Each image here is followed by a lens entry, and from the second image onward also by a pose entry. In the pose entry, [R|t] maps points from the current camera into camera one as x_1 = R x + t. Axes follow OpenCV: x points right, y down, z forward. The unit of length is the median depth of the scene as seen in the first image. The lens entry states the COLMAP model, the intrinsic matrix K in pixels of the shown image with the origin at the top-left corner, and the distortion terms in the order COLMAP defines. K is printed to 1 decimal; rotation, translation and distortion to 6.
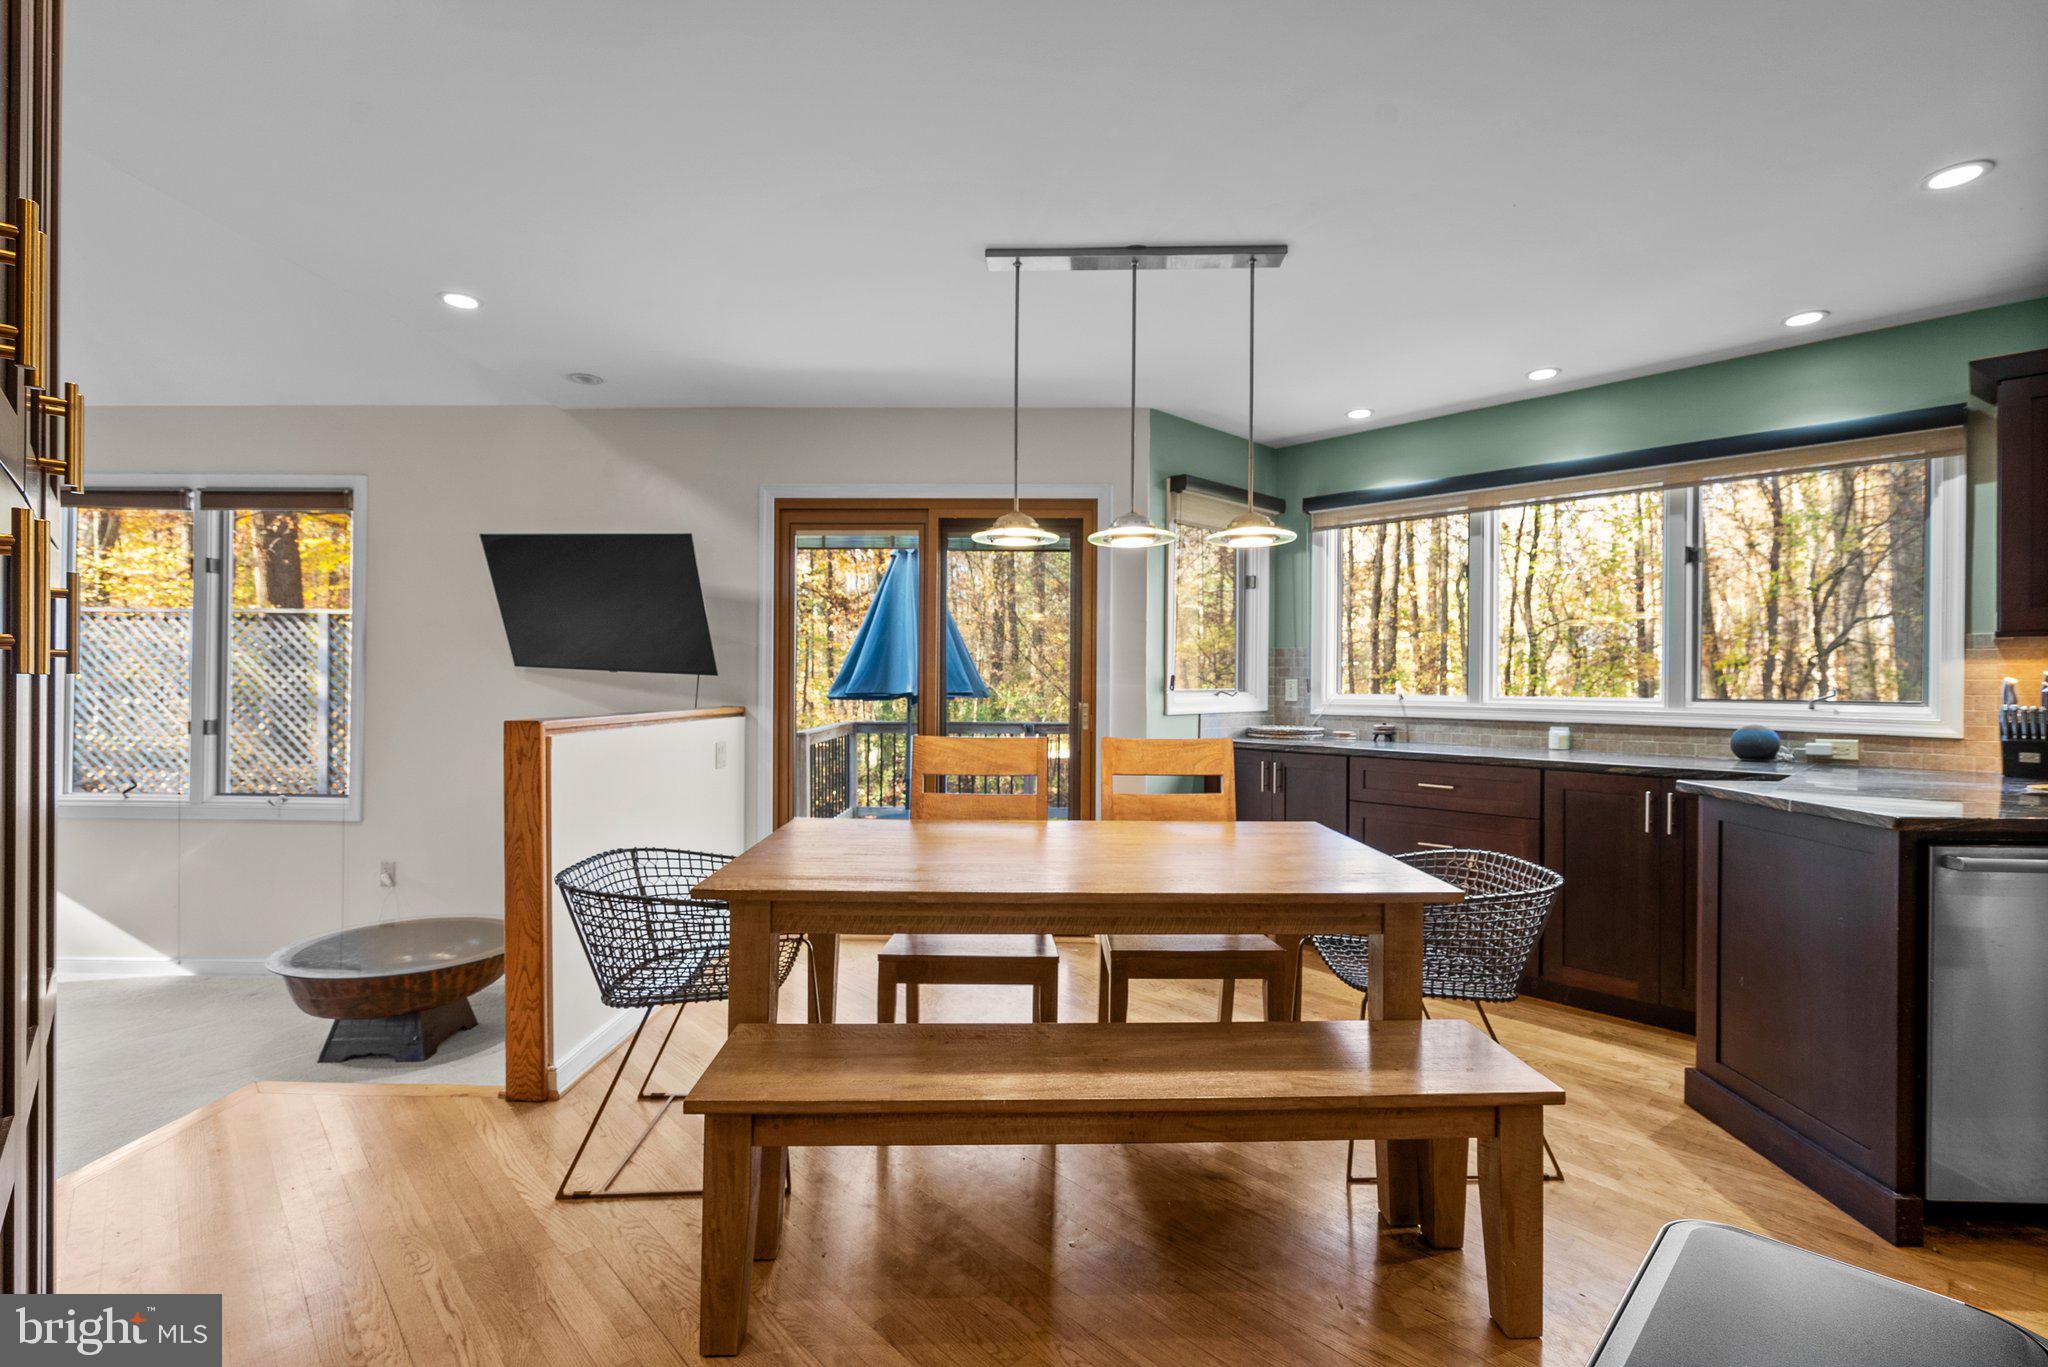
lens RADIAL K [[936.9, 0, 1028.6], [0, 936.9, 676.1], [0, 0, 1]] dist [-0.002039, 0.000944]
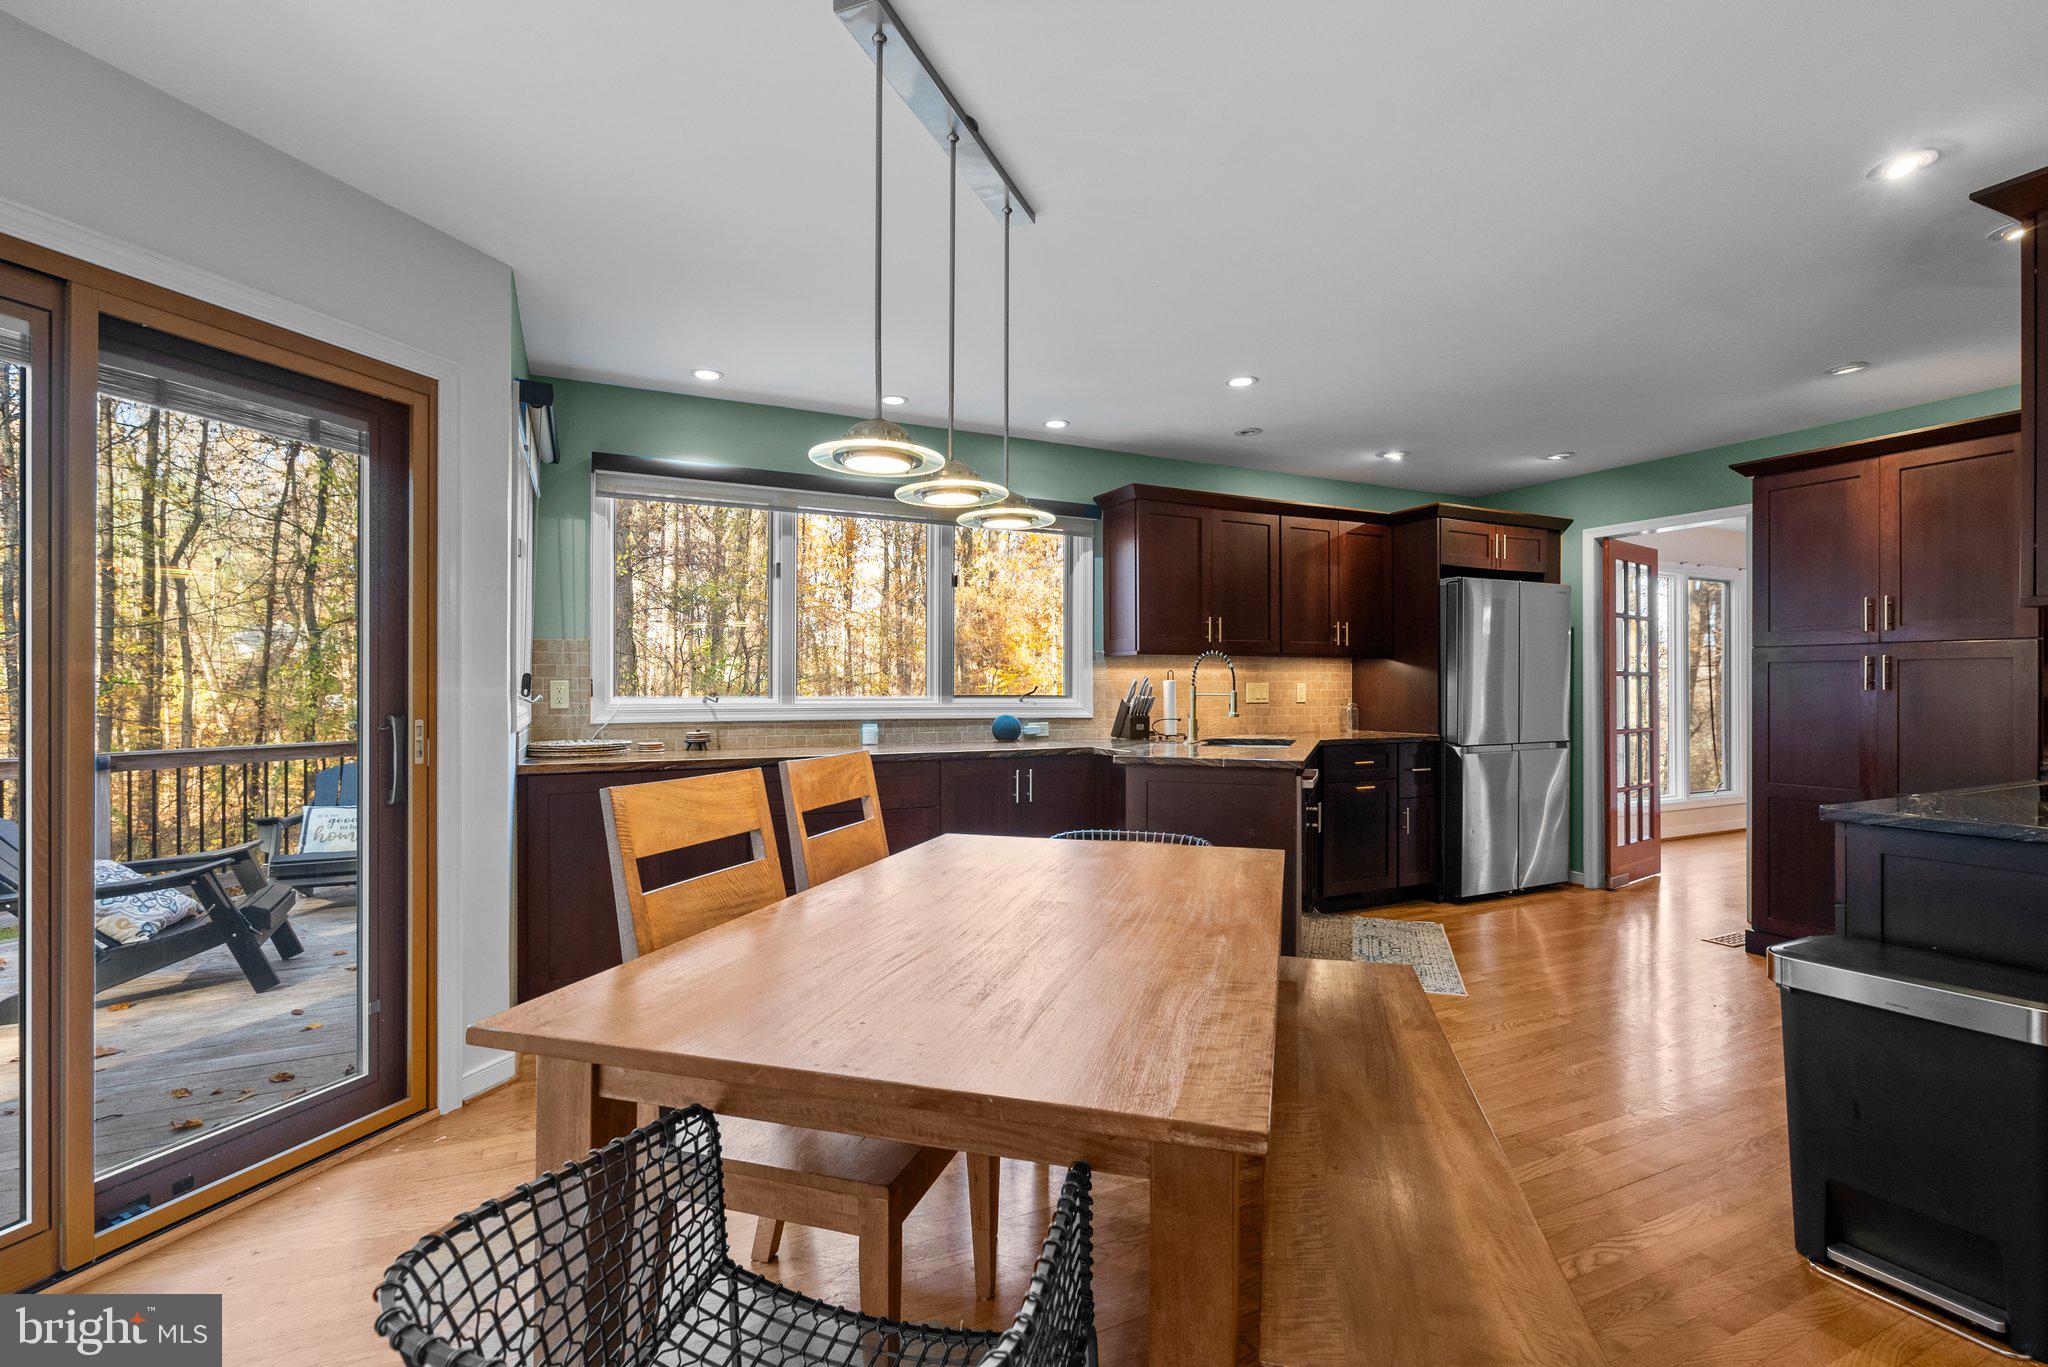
lens RADIAL K [[932.8, 0, 1022.7], [0, 932.8, 691.5], [0, 0, 1]] dist [0.002674, 0.001048]
pose [[0.291314, -0.007679, 0.956597, -0.528328], [-0.001488, 0.999963, 0.008480, 0.008910], [-0.956626, -0.003894, 0.291291, 0.637952]]
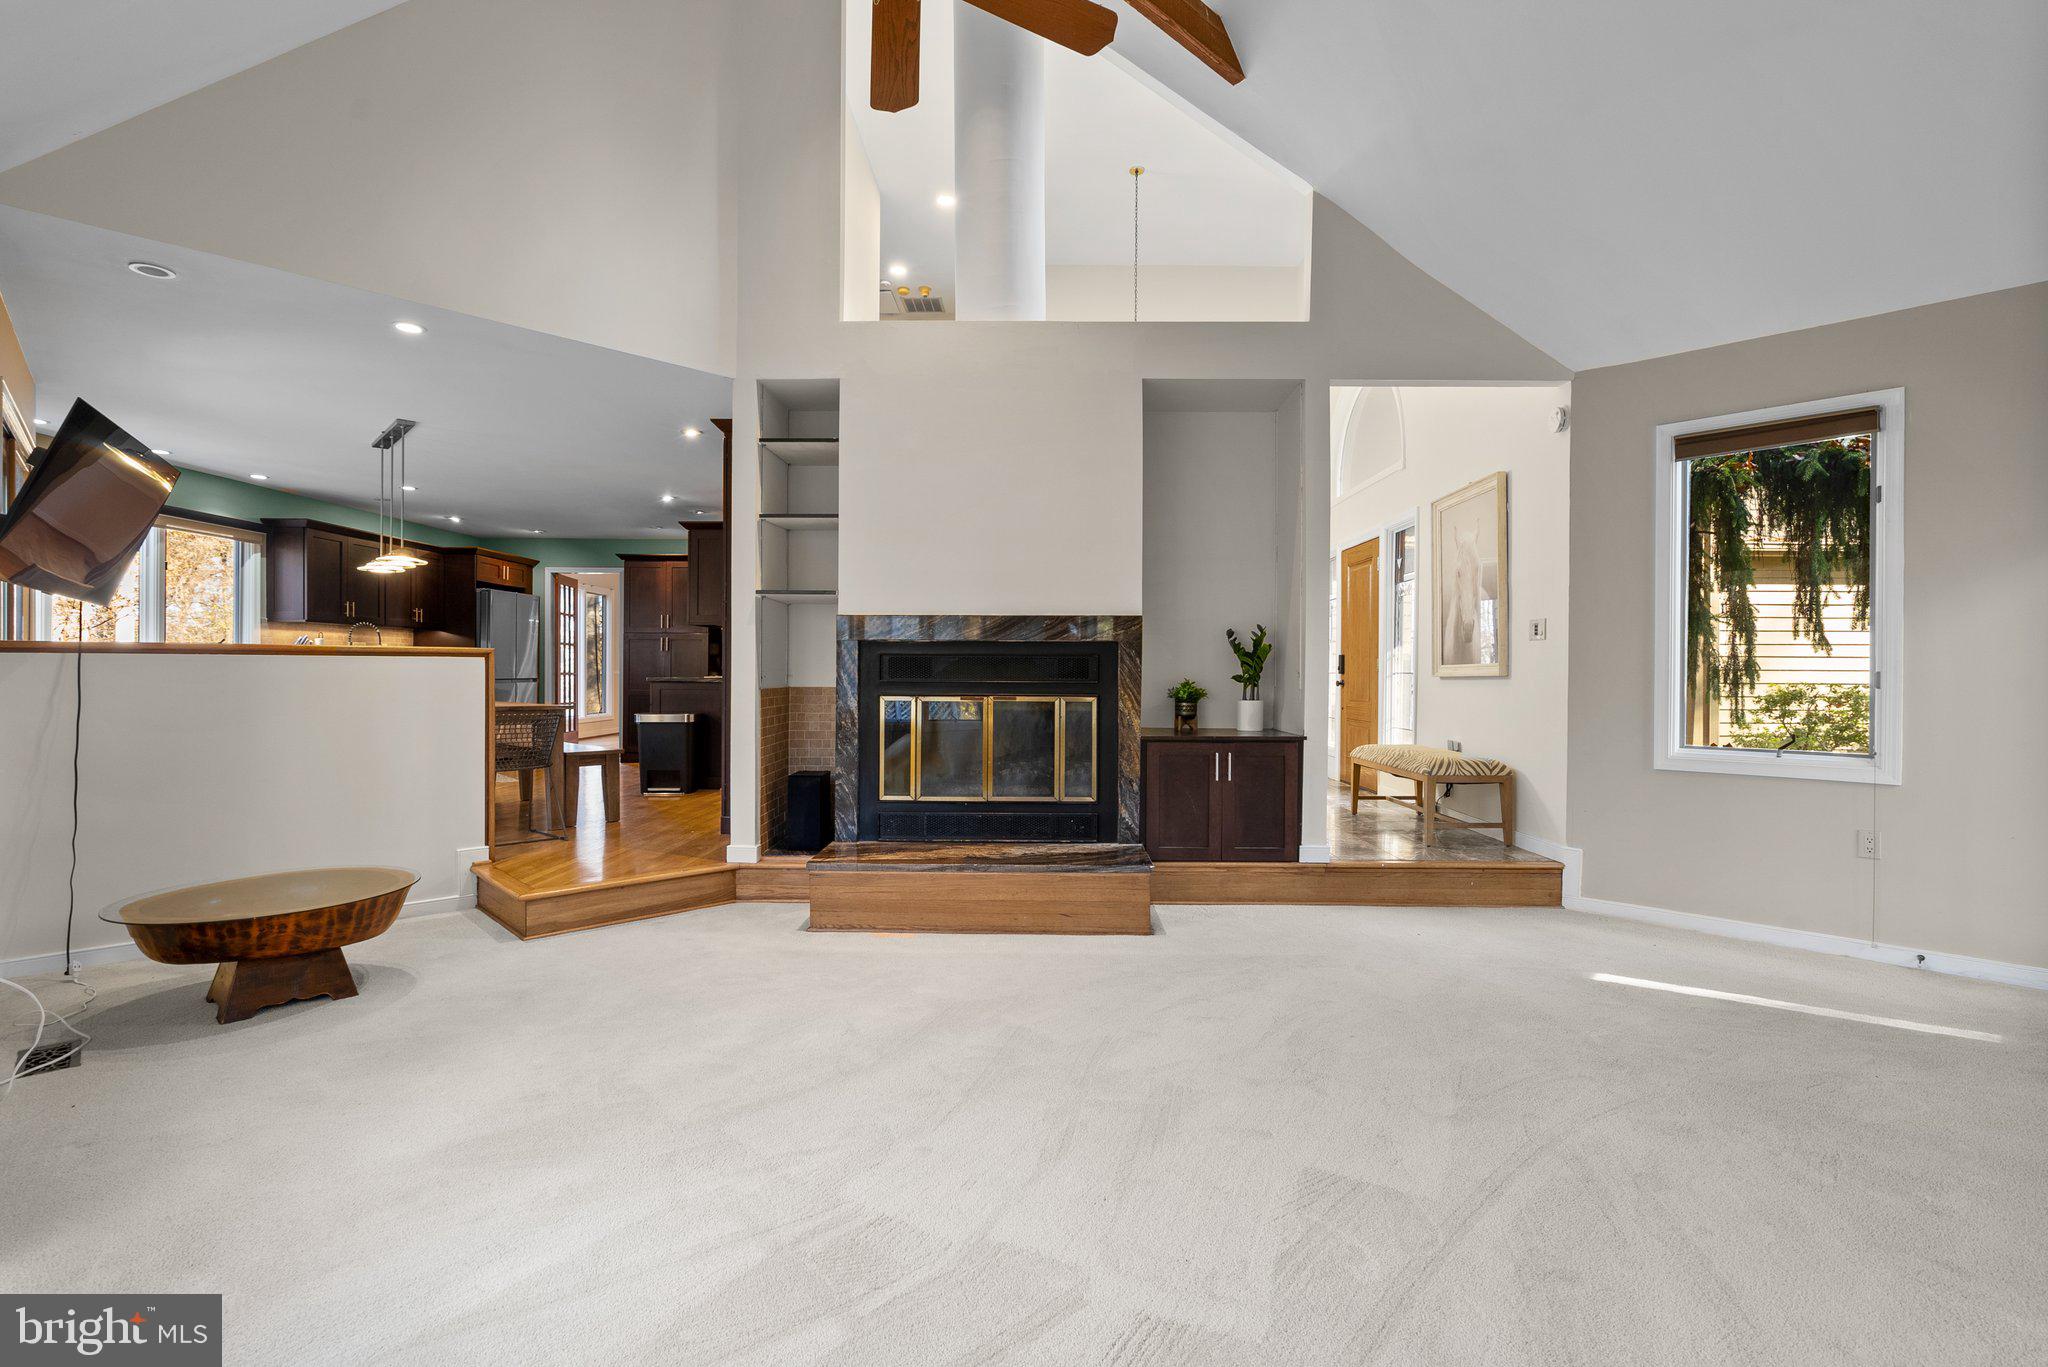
lens RADIAL K [[932.3, 0, 1029.1], [0, 932.3, 668.1], [0, 0, 1]] dist [-0.000114, 0.000334]
pose [[-0.719281, -0.002912, 0.694713, -2.067775], [-0.007523, 0.999965, -0.003597, 0.075310], [-0.694679, -0.007814, -0.719278, 1.319906]]
